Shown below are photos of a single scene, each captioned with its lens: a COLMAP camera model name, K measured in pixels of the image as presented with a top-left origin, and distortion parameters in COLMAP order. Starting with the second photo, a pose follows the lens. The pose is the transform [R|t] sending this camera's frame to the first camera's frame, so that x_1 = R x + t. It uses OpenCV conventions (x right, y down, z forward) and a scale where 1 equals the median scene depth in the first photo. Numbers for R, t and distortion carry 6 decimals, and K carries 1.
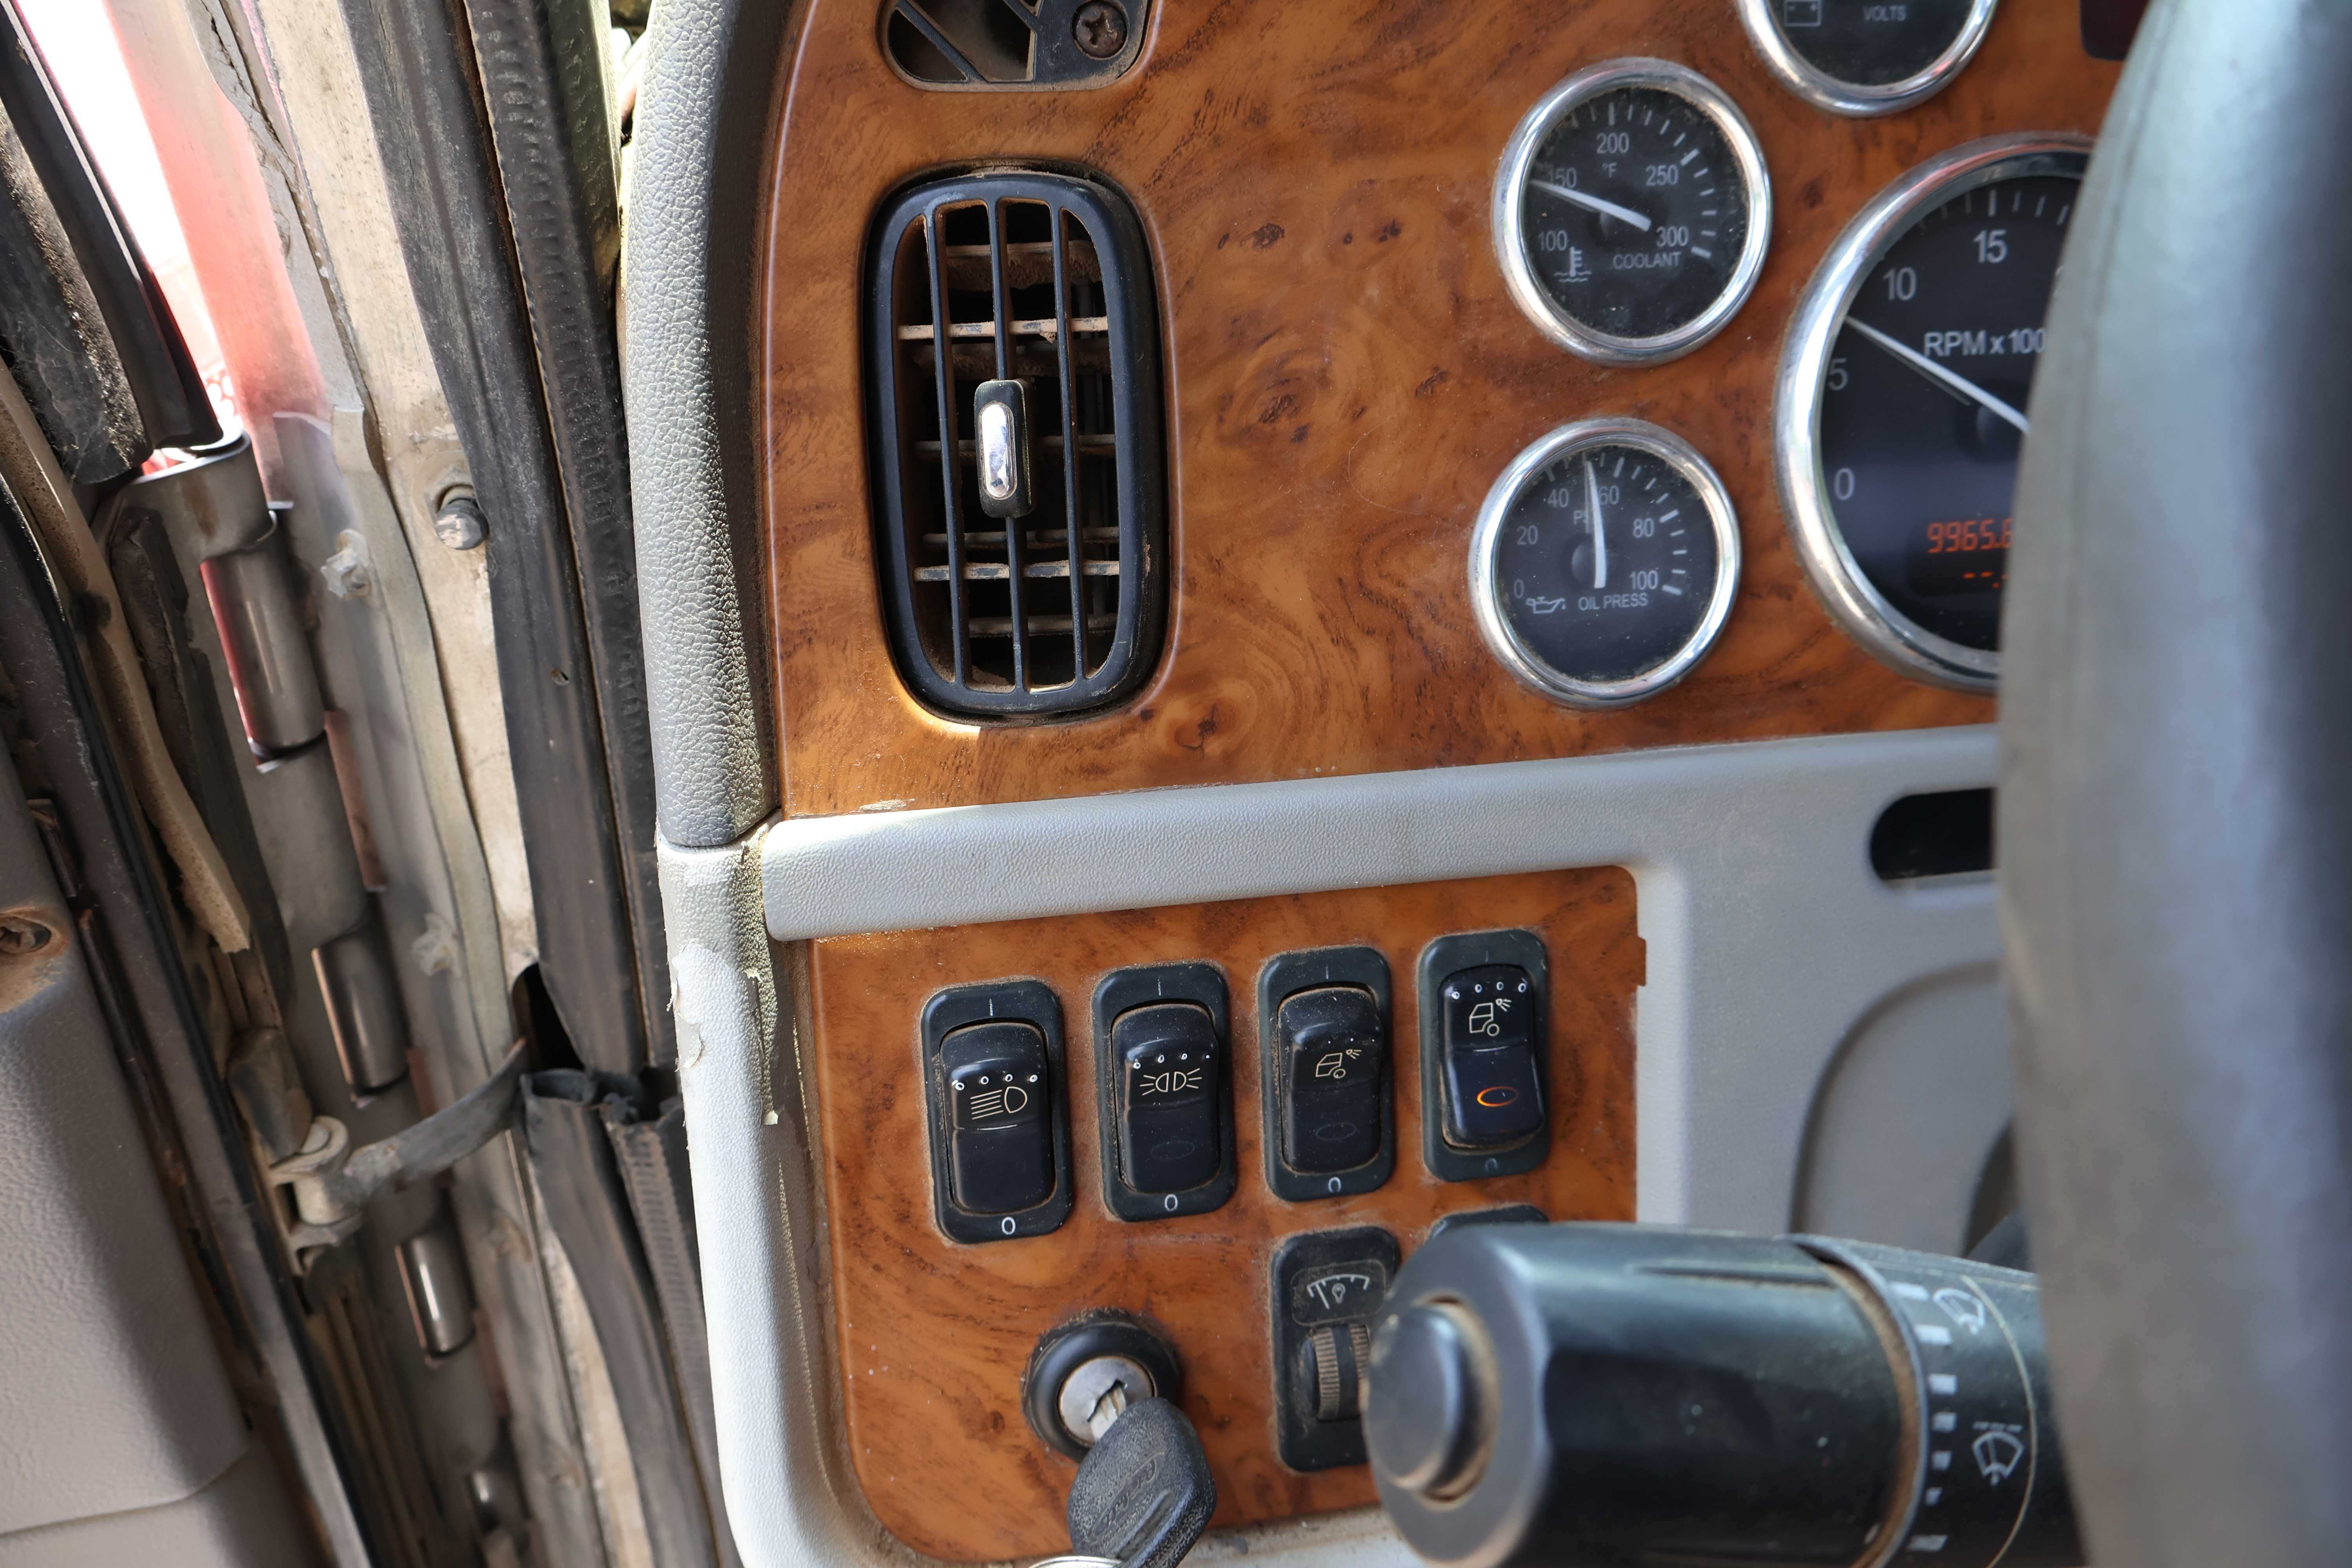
lens RADIAL K [[1962.8, 0, 1176.0], [0, 1962.8, 784.0], [0, 0, 1]] dist [-0.001366, -0.006566]
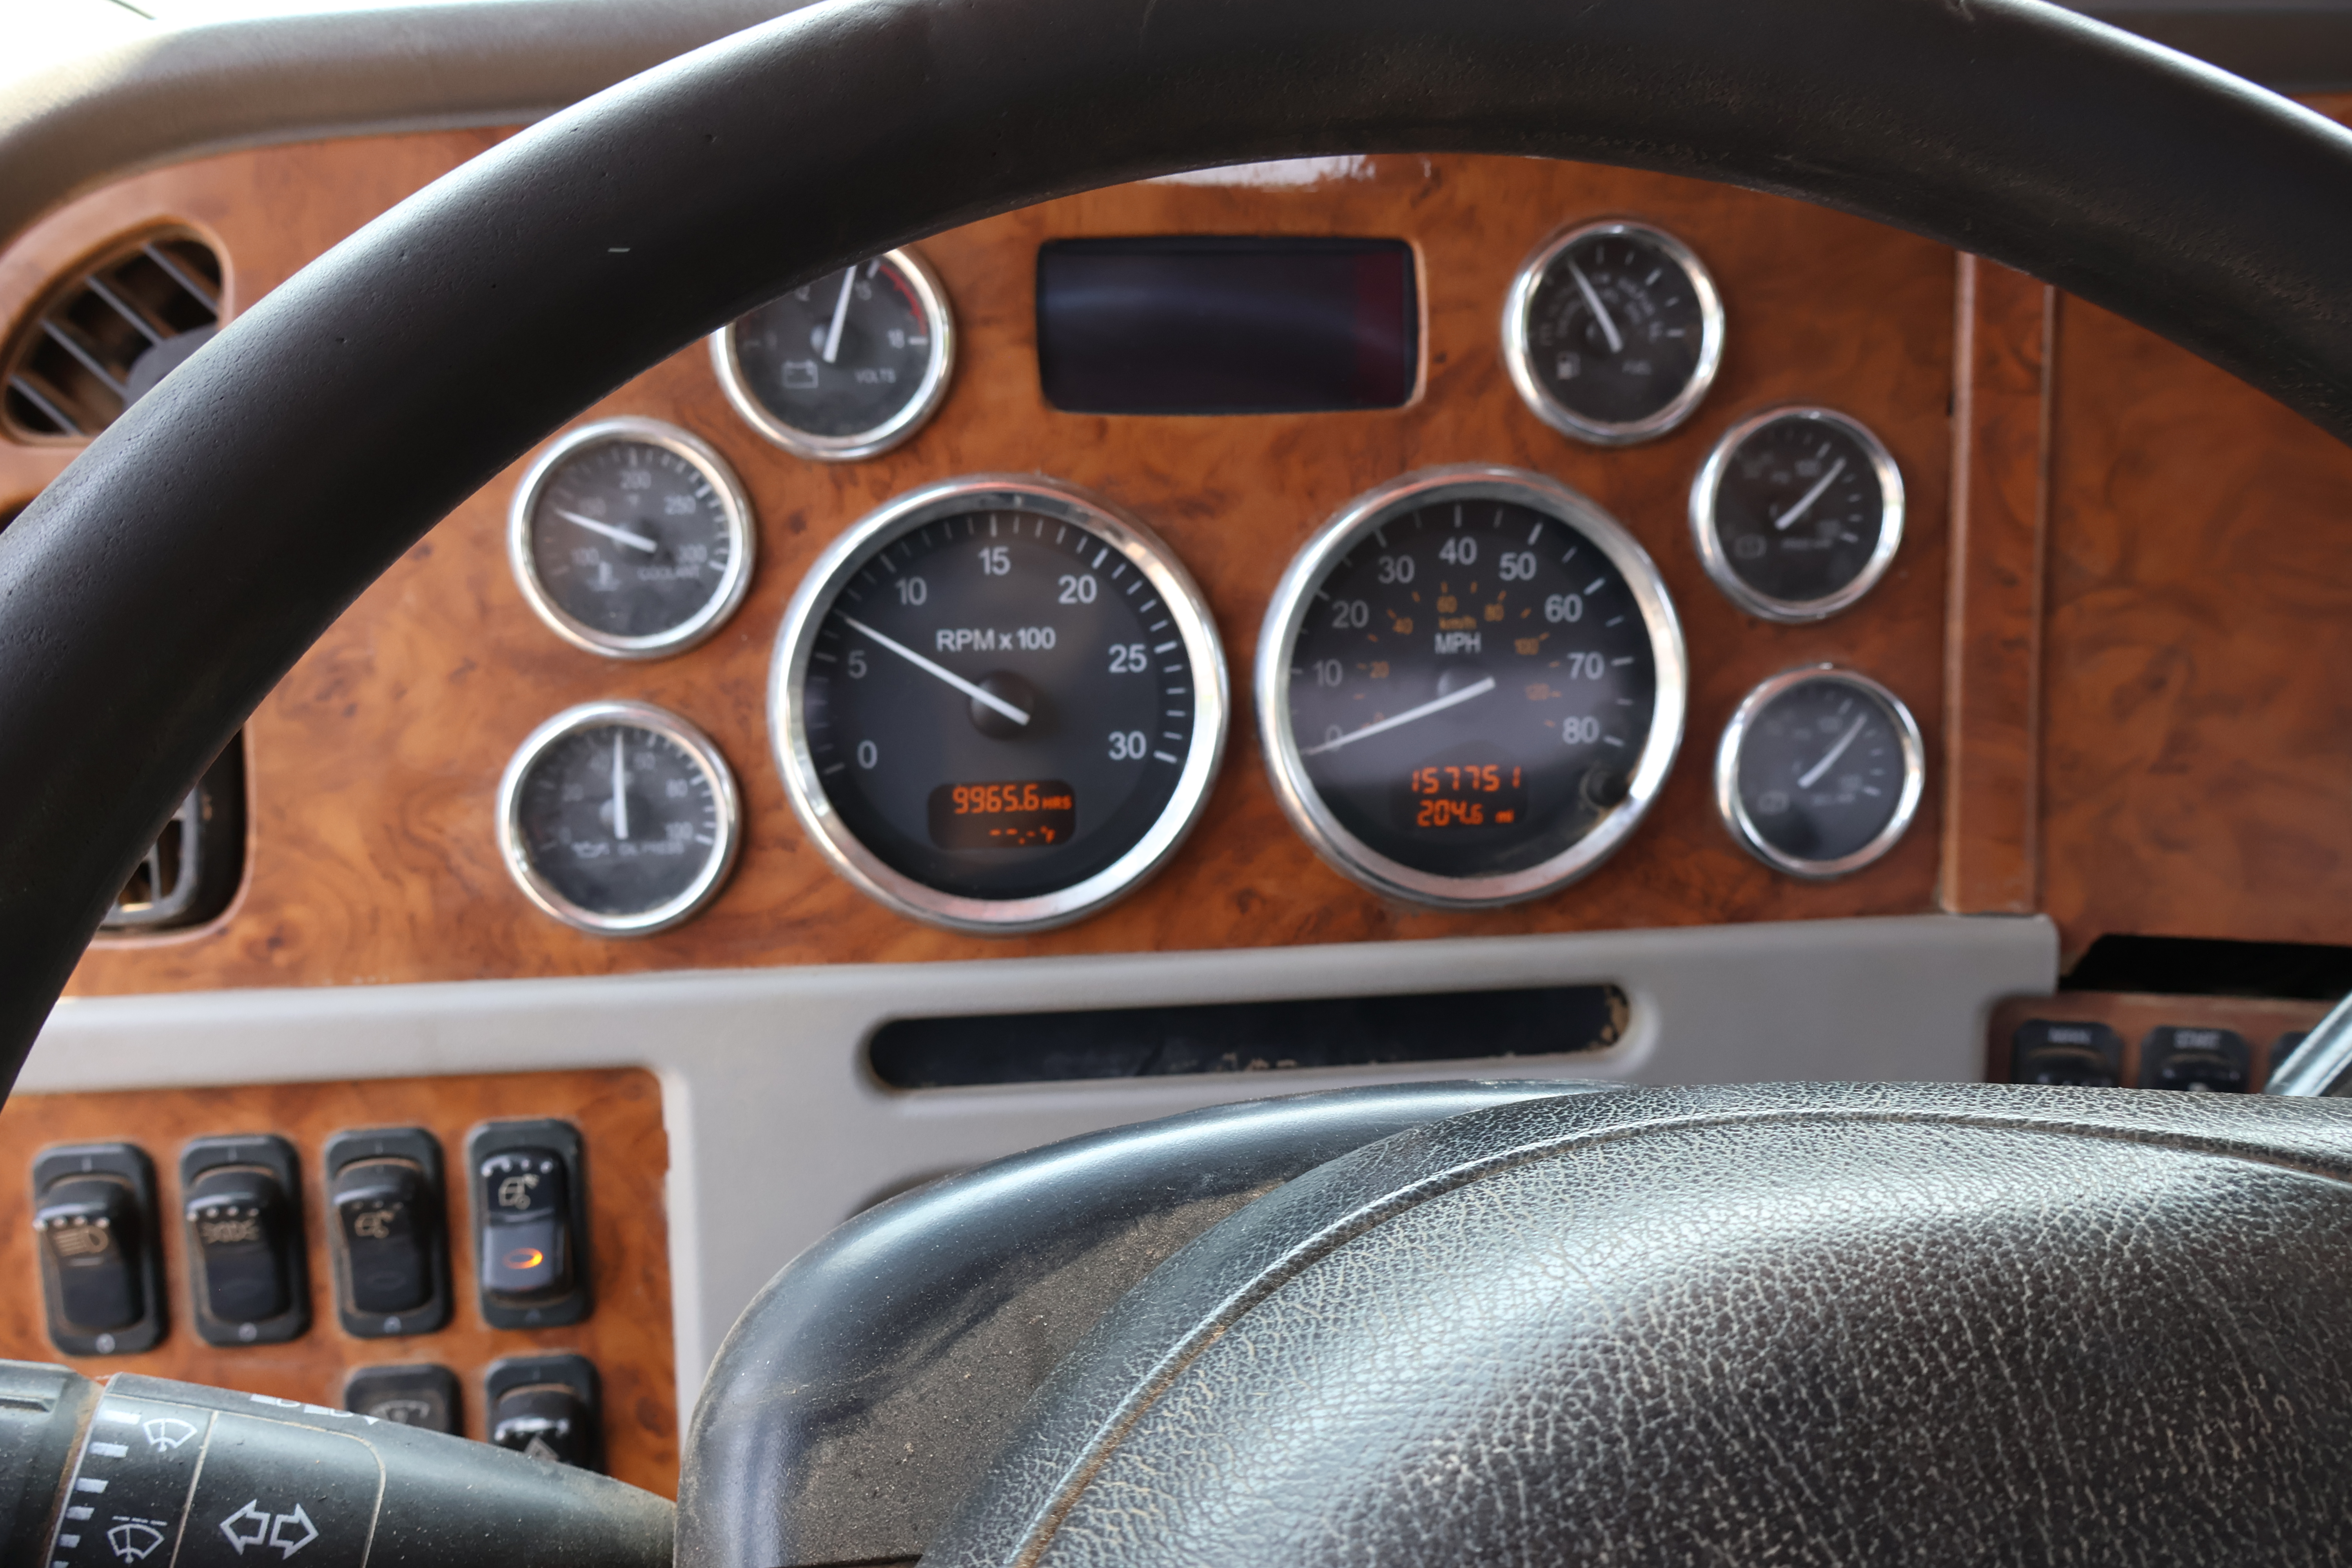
lens RADIAL K [[1980.7, 0, 1176.0], [0, 1980.7, 784.0], [0, 0, 1]] dist [0.005488, -0.003790]
pose [[0.995167, 0.032648, -0.092609, 0.675939], [-0.038765, 0.997129, -0.065043, -0.067603], [0.090220, 0.068319, 0.993576, -0.190394]]
